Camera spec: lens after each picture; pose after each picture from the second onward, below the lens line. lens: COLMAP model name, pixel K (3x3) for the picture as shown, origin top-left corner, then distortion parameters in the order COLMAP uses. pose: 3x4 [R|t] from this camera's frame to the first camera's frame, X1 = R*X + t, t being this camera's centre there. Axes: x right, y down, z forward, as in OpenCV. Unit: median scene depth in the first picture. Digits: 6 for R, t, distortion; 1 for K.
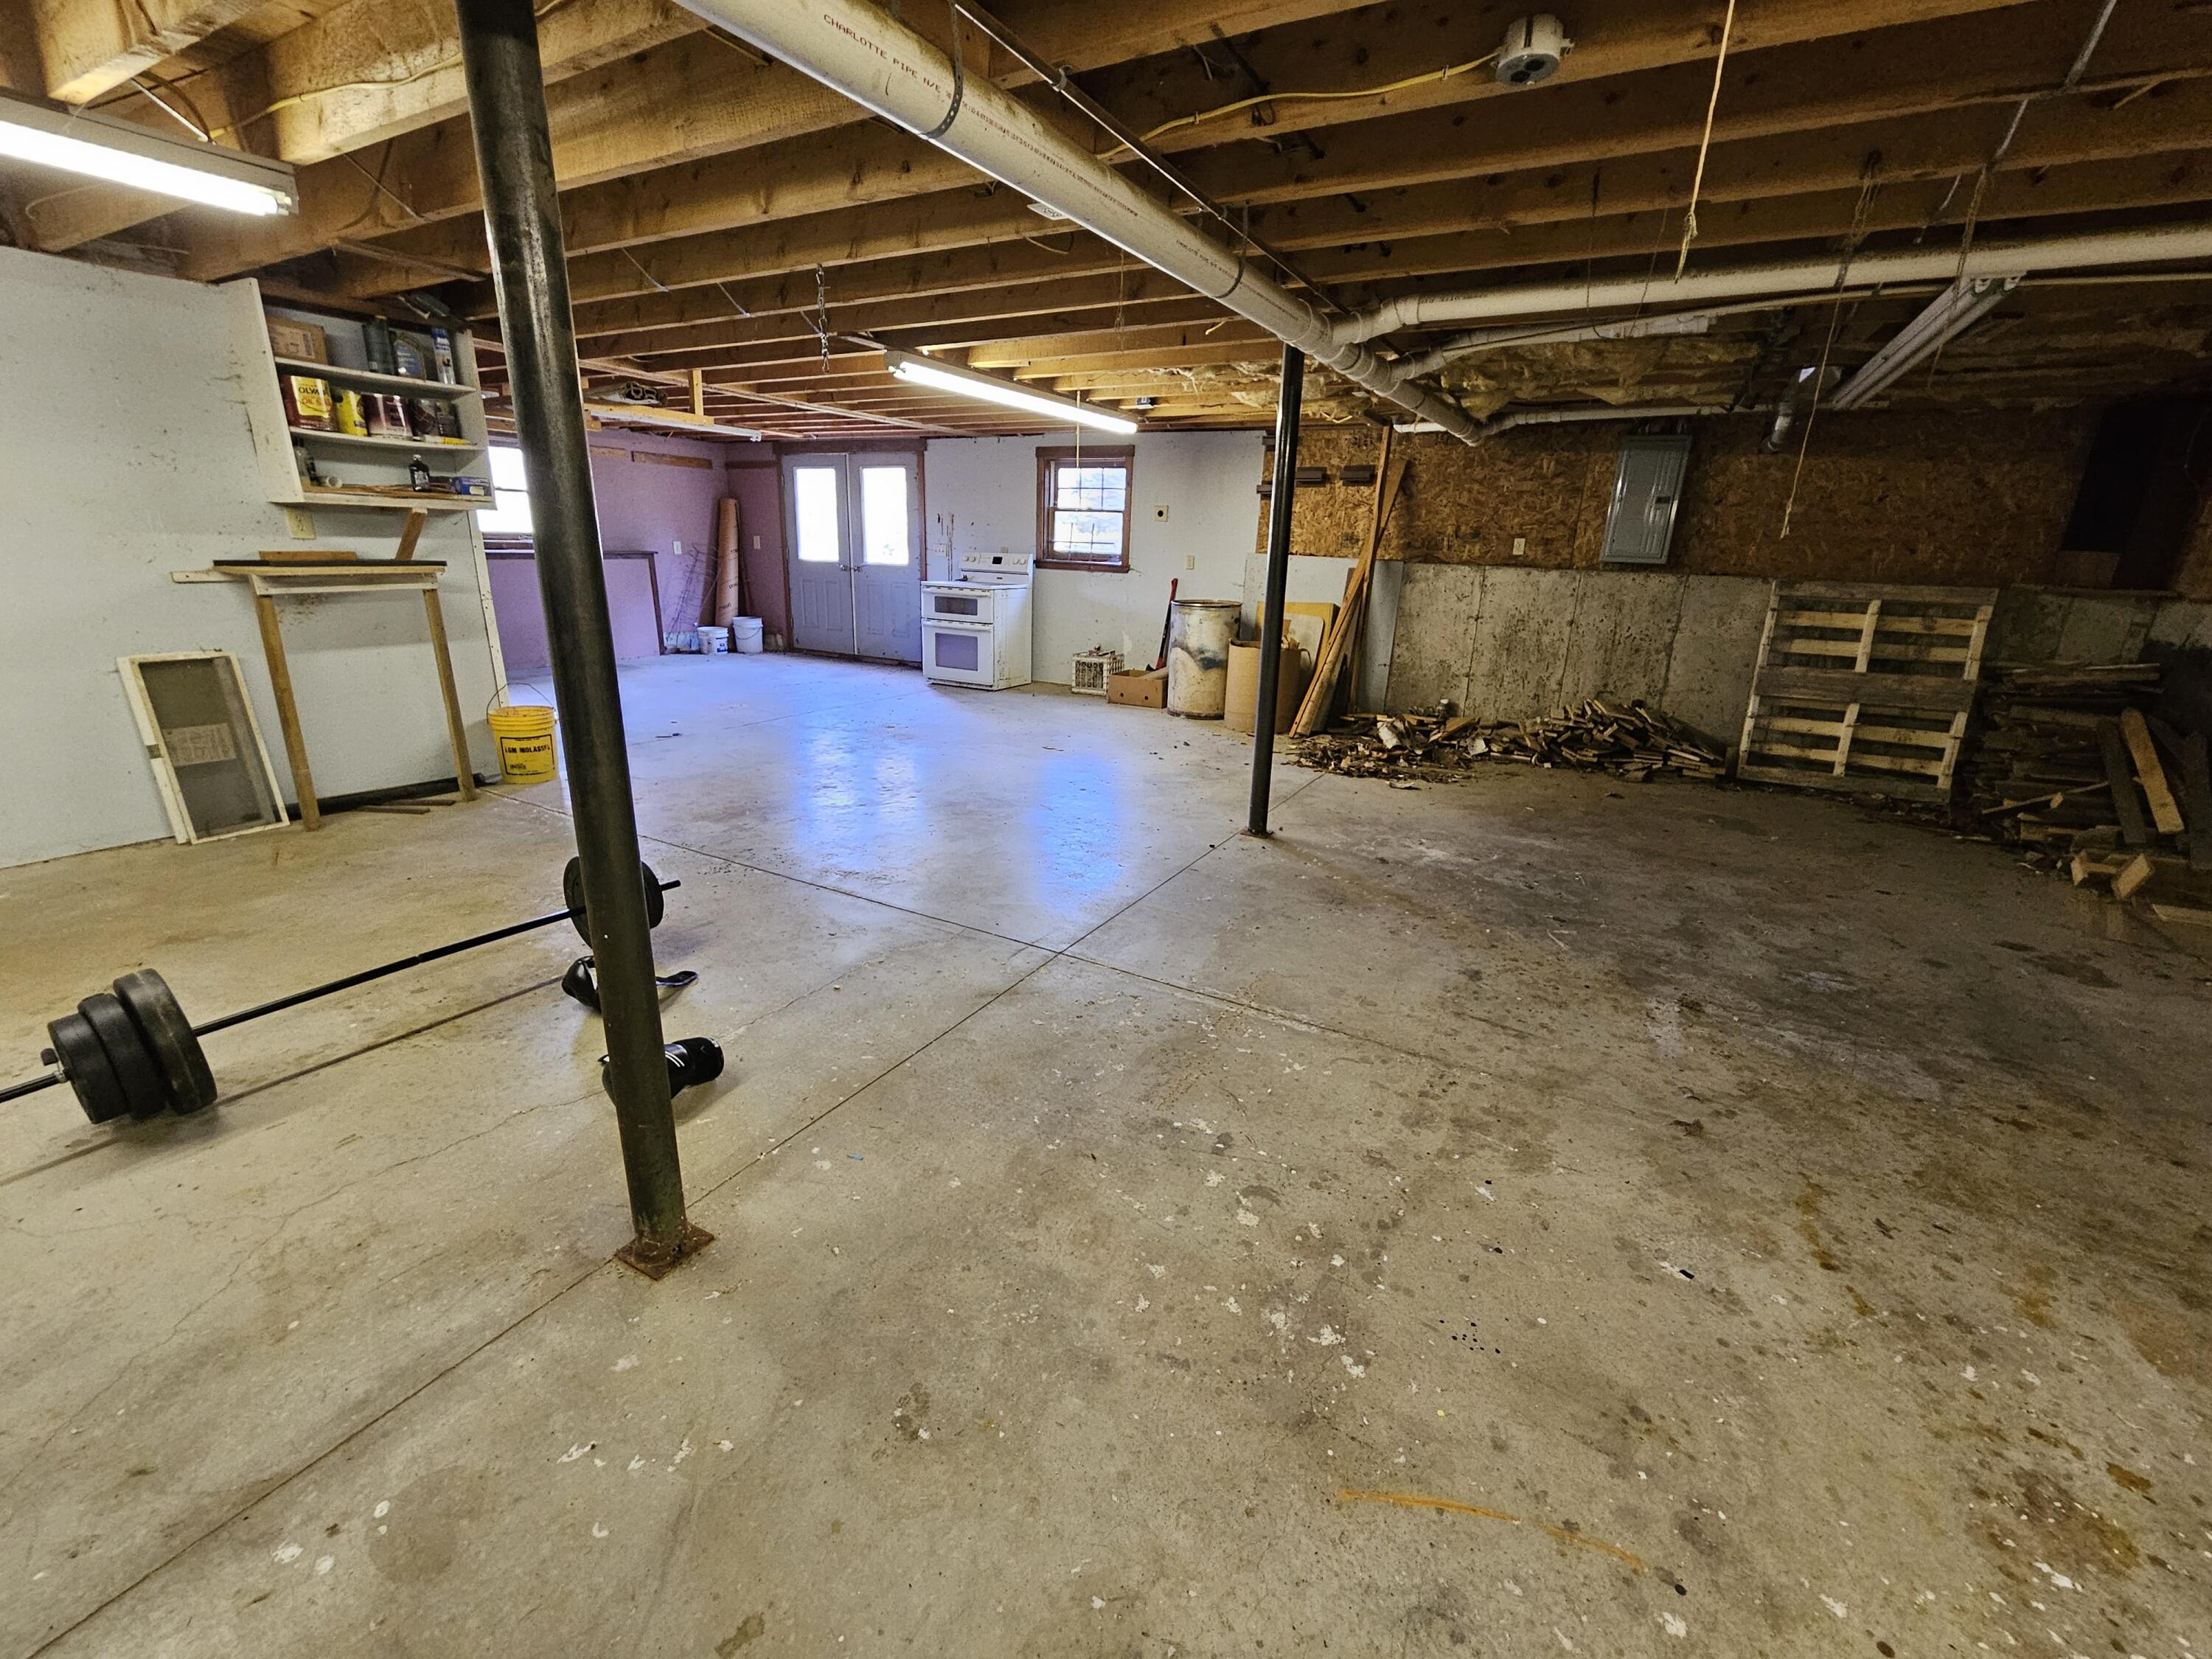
lens RADIAL K [[910.7, 0, 1107.1], [0, 910.7, 818.8], [0, 0, 1]] dist [-0.000585, -0.000615]
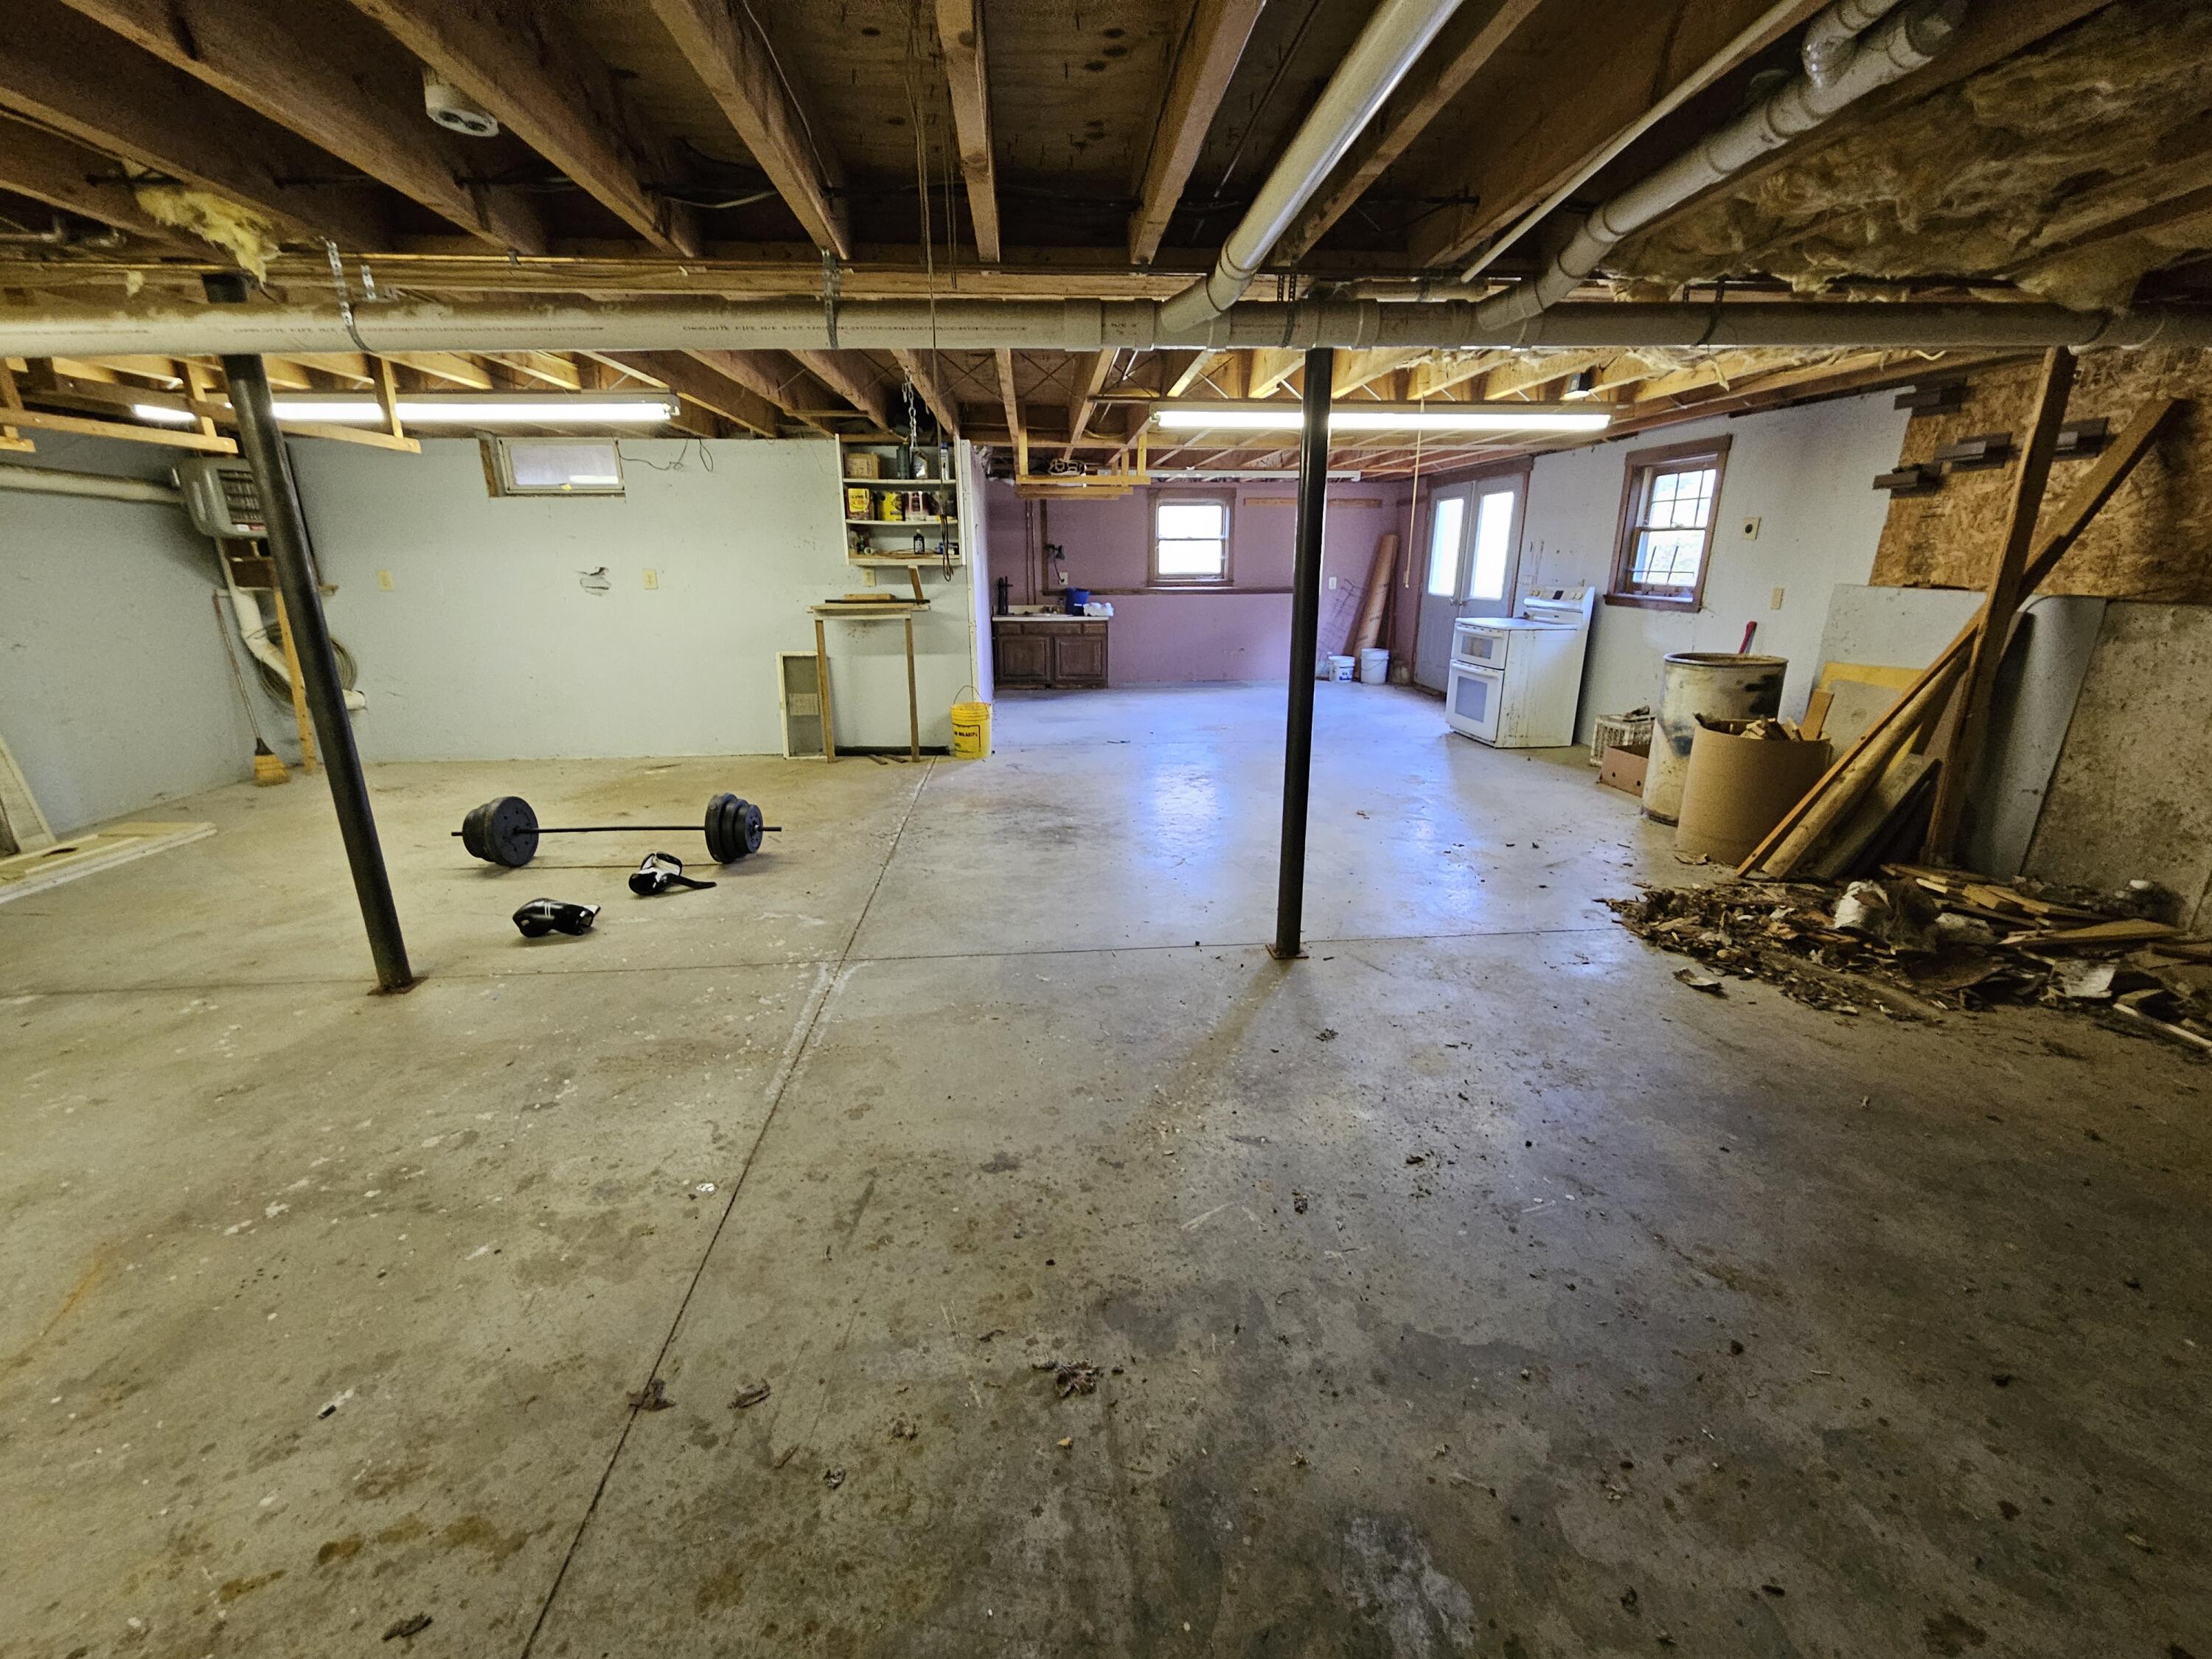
lens RADIAL K [[902.8, 0, 1107.1], [0, 902.8, 821.7], [0, 0, 1]] dist [-0.001105, 0.000508]
pose [[0.563597, 0.200147, -0.801436, 0.774611], [-0.219961, 0.971536, 0.087943, -0.144516], [0.796226, 0.126721, 0.591580, 0.471357]]
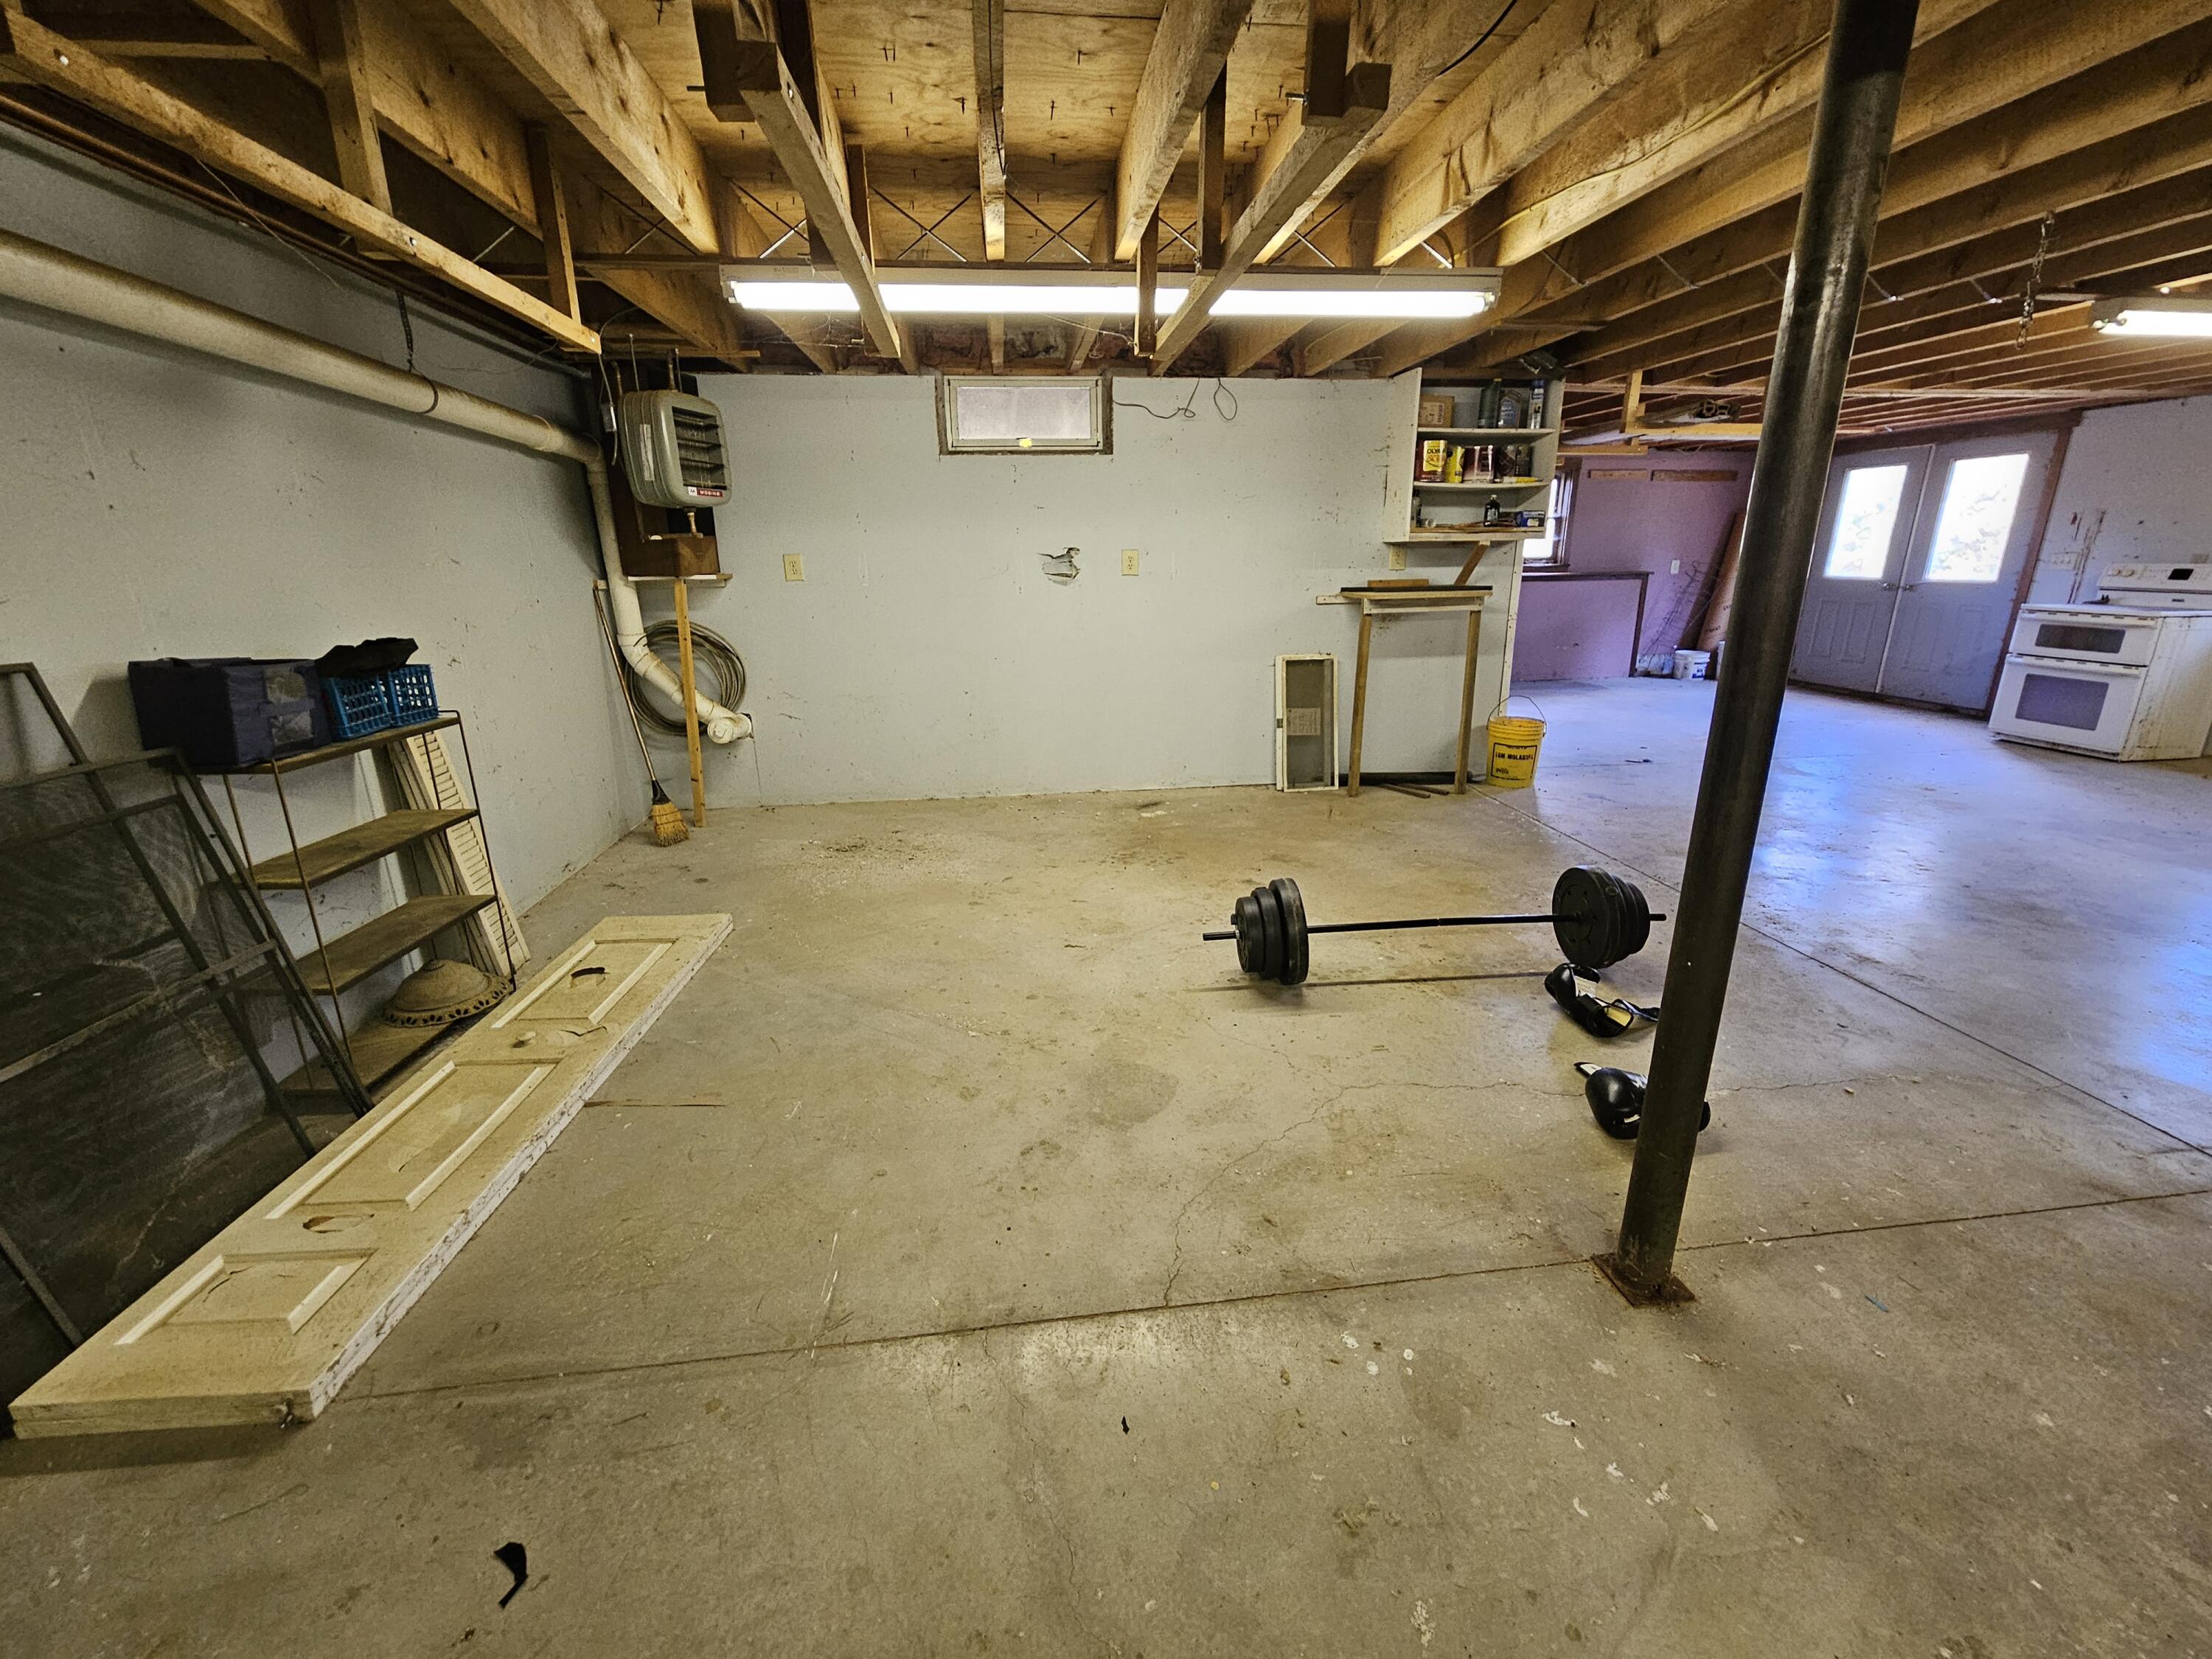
lens RADIAL K [[910.7, 0, 1107.1], [0, 910.7, 818.8], [0, 0, 1]] dist [-0.000585, -0.000615]
pose [[0.592980, 0.190550, -0.782346, -0.071663], [-0.205496, 0.975236, 0.081774, 0.009759], [0.778554, 0.112278, 0.617453, -0.058939]]
